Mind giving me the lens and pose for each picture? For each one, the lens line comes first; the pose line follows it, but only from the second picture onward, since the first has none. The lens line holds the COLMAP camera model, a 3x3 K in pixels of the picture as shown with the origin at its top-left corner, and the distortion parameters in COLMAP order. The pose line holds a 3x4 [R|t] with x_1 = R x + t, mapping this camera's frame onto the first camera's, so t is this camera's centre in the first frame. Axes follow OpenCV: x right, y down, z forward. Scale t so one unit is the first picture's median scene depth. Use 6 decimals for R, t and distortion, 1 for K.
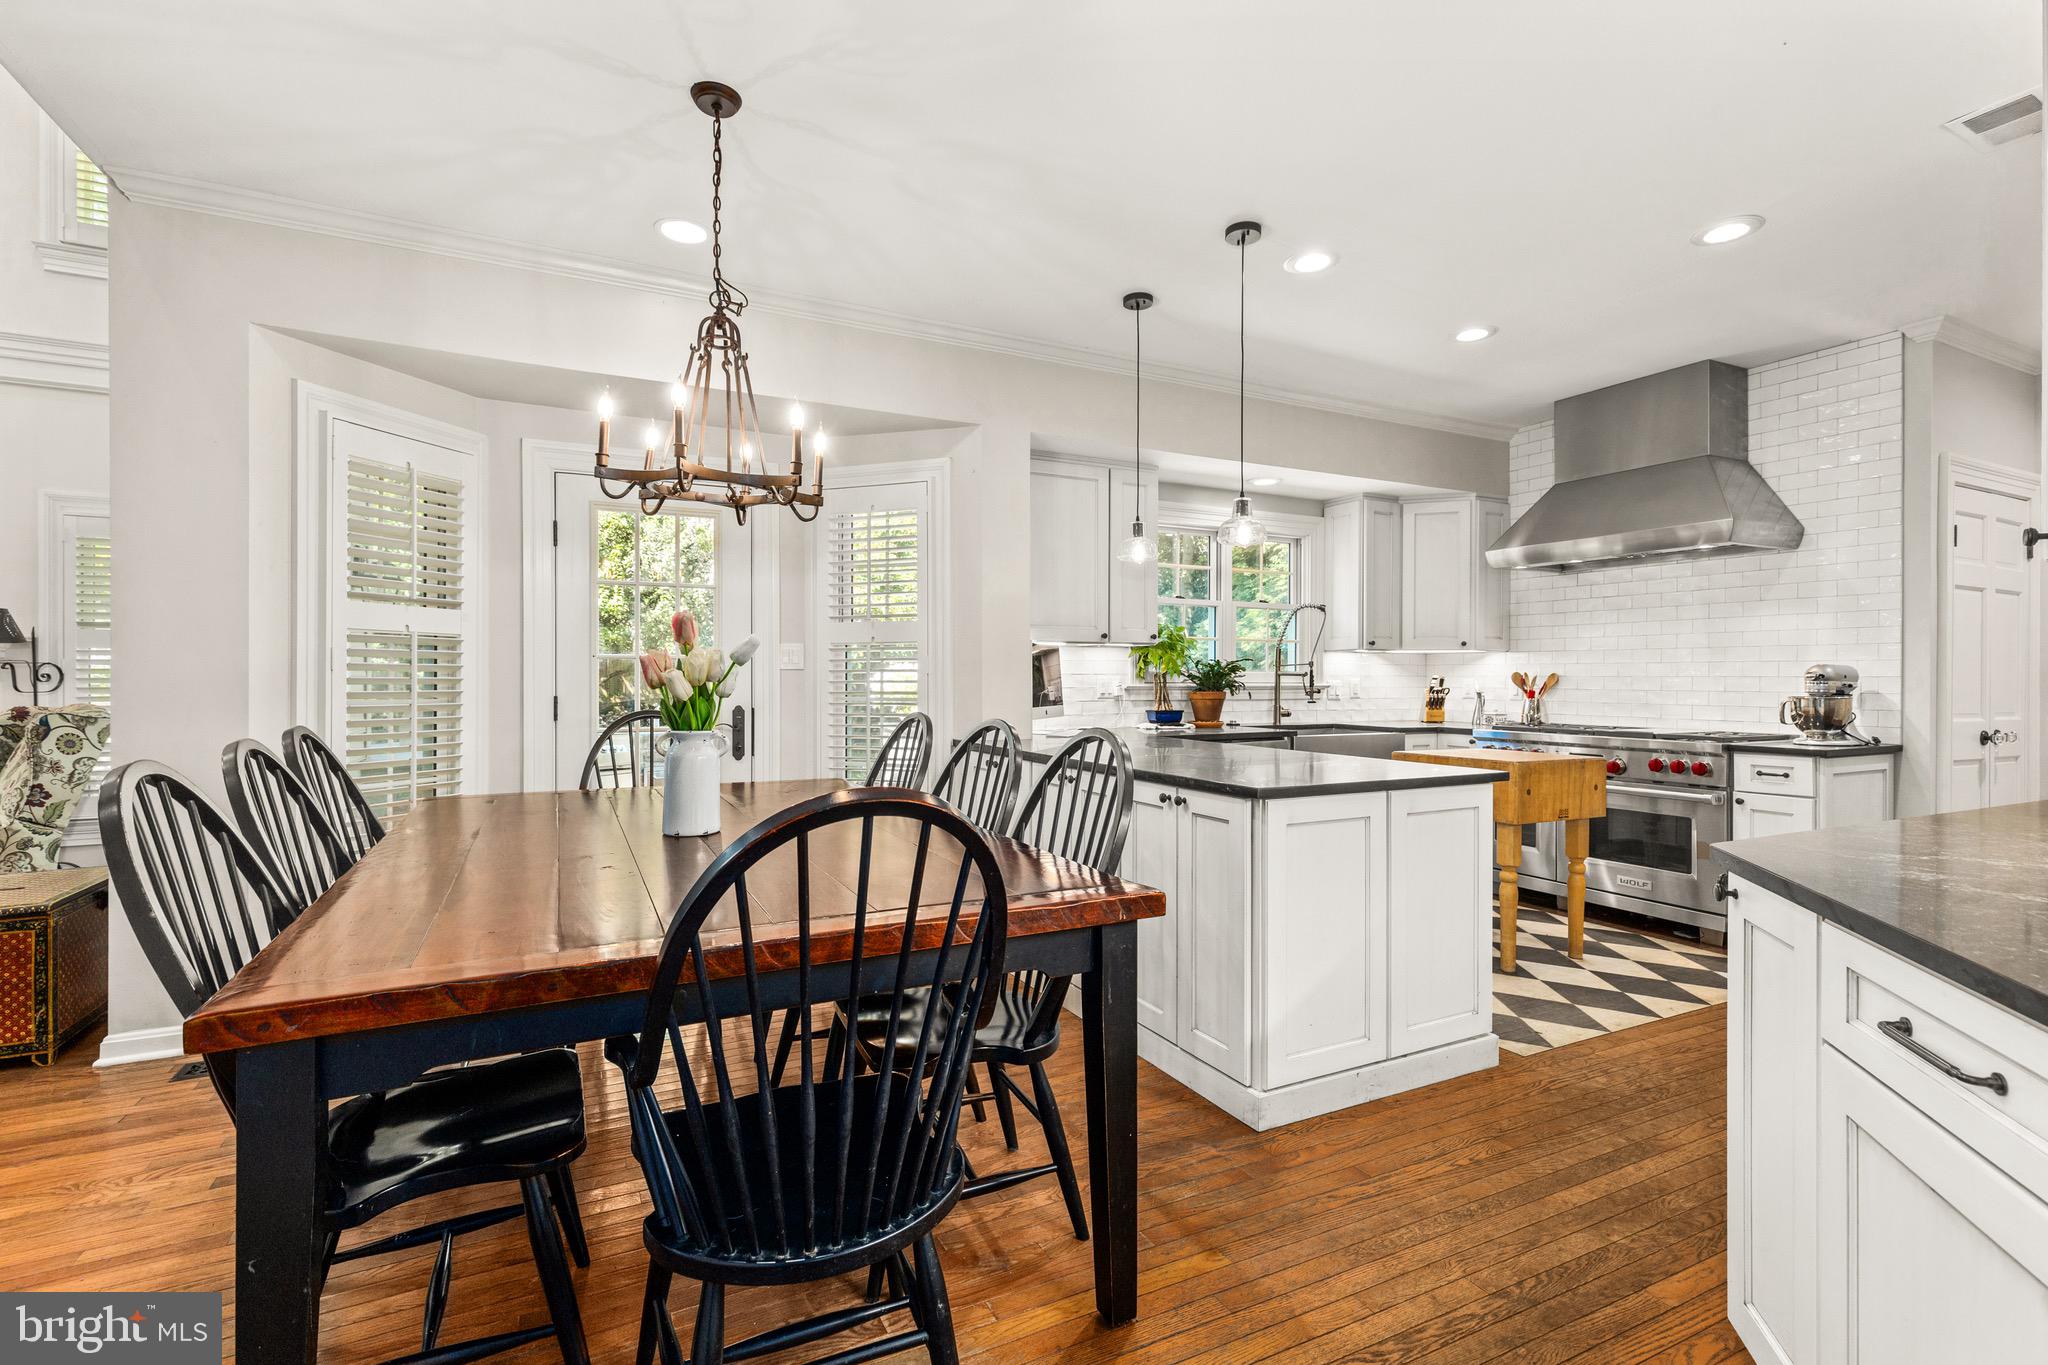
lens RADIAL K [[914.1, 0, 1016.1], [0, 914.1, 679.9], [0, 0, 1]] dist [0.008603, -0.003129]
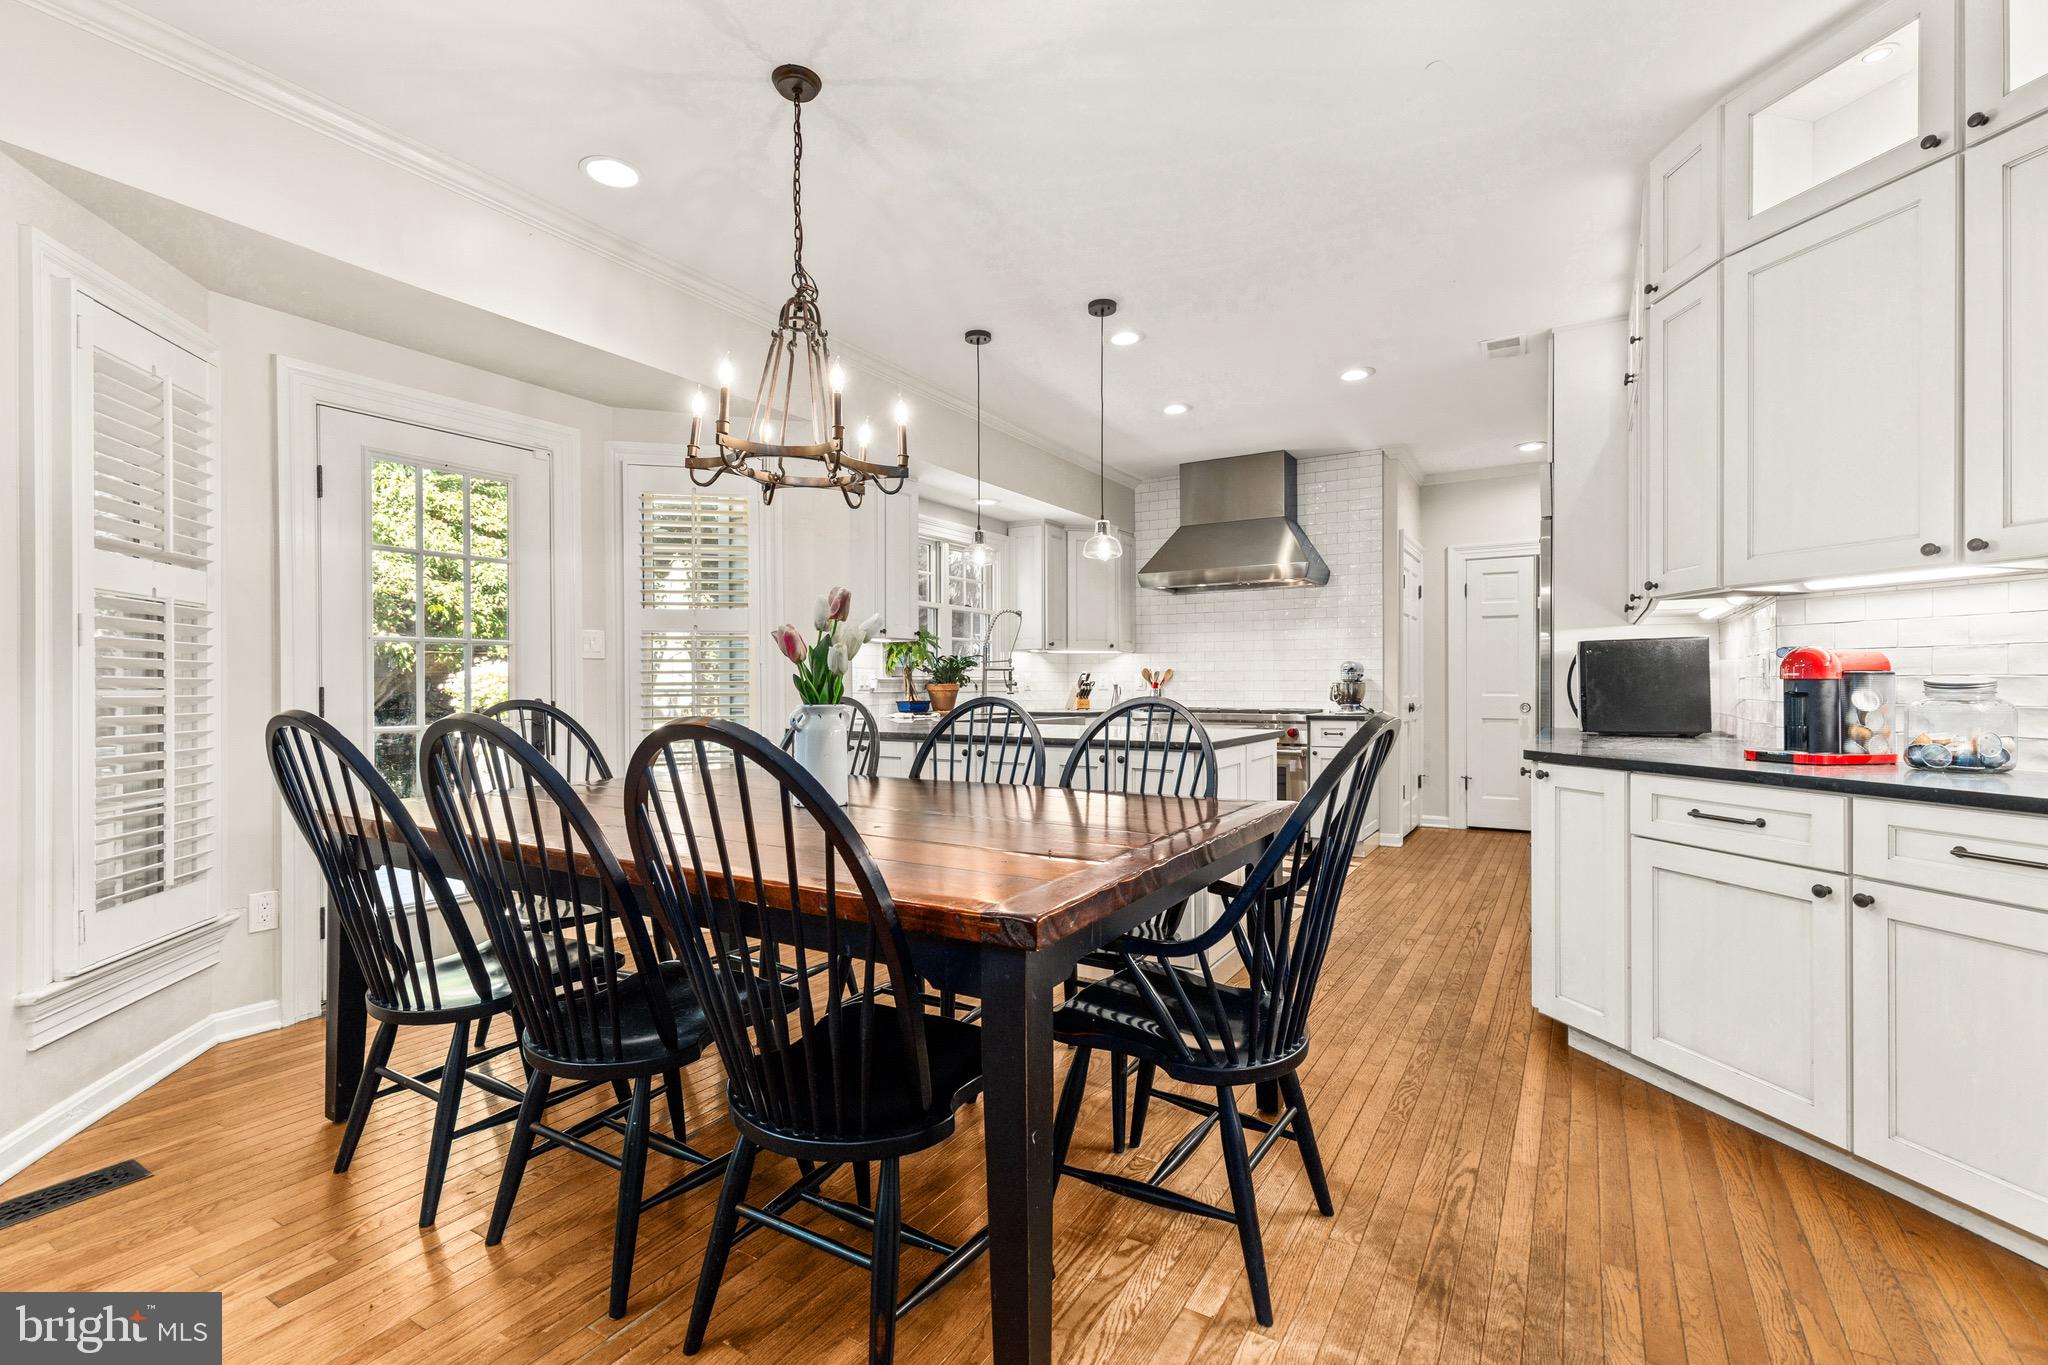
lens RADIAL K [[914.1, 0, 1008.0], [0, 914.1, 681.6], [0, 0, 1]] dist [0.008603, -0.003129]
pose [[0.848366, -0.003225, 0.529400, -0.369579], [0.007249, 0.999958, -0.005525, 0.019498], [-0.529360, 0.008525, 0.848354, 0.010663]]
